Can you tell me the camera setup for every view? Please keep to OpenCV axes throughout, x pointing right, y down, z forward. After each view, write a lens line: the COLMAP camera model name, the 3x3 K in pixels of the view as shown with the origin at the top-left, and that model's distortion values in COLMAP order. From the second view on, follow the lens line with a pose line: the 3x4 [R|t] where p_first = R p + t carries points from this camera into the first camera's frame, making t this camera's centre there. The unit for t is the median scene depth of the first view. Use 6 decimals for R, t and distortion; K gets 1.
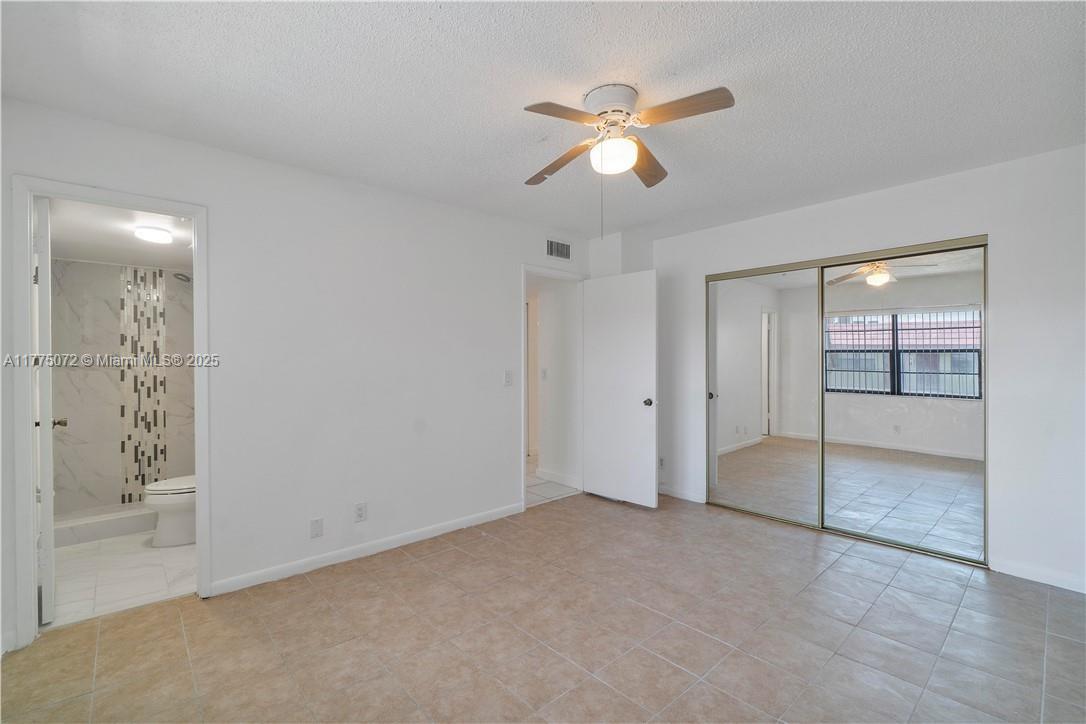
lens RADIAL K [[469.9, 0, 542.3], [0, 469.9, 357.6], [0, 0, 1]] dist [-0.002270, -0.000289]
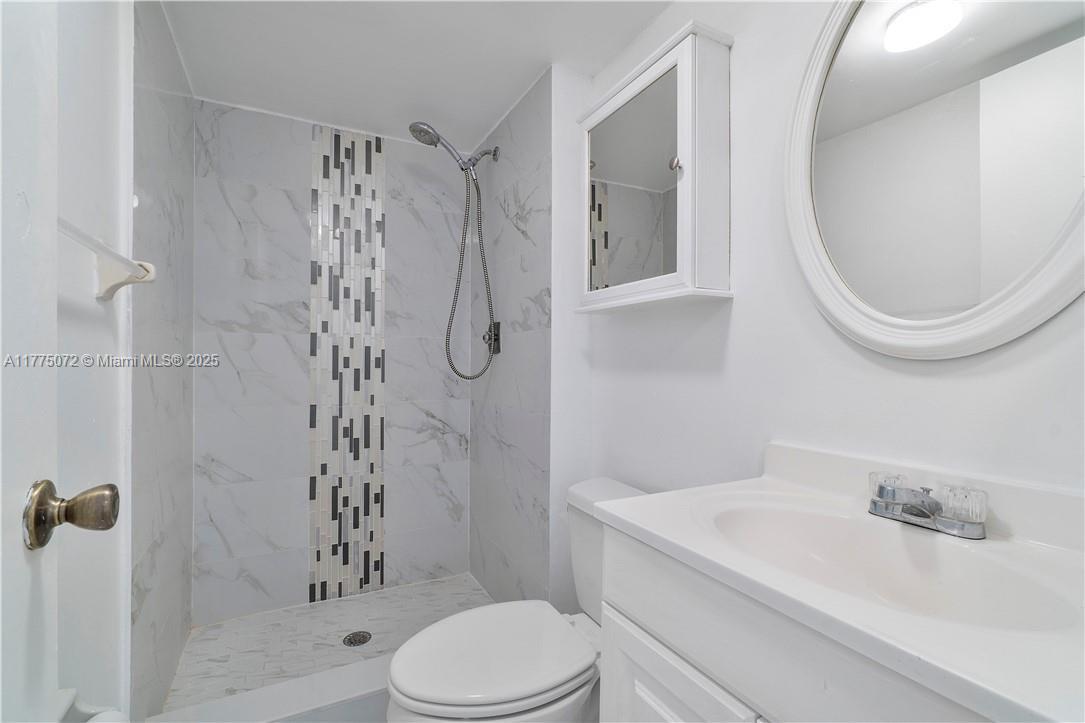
lens RADIAL K [[469.5, 0, 543.2], [0, 469.5, 353.7], [0, 0, 1]] dist [-0.002270, -0.000289]
pose [[0.962609, 0.013385, -0.270563, -0.515143], [-0.012516, 0.999909, 0.004938, 0.041445], [0.270604, -0.001367, 0.962690, 0.574944]]
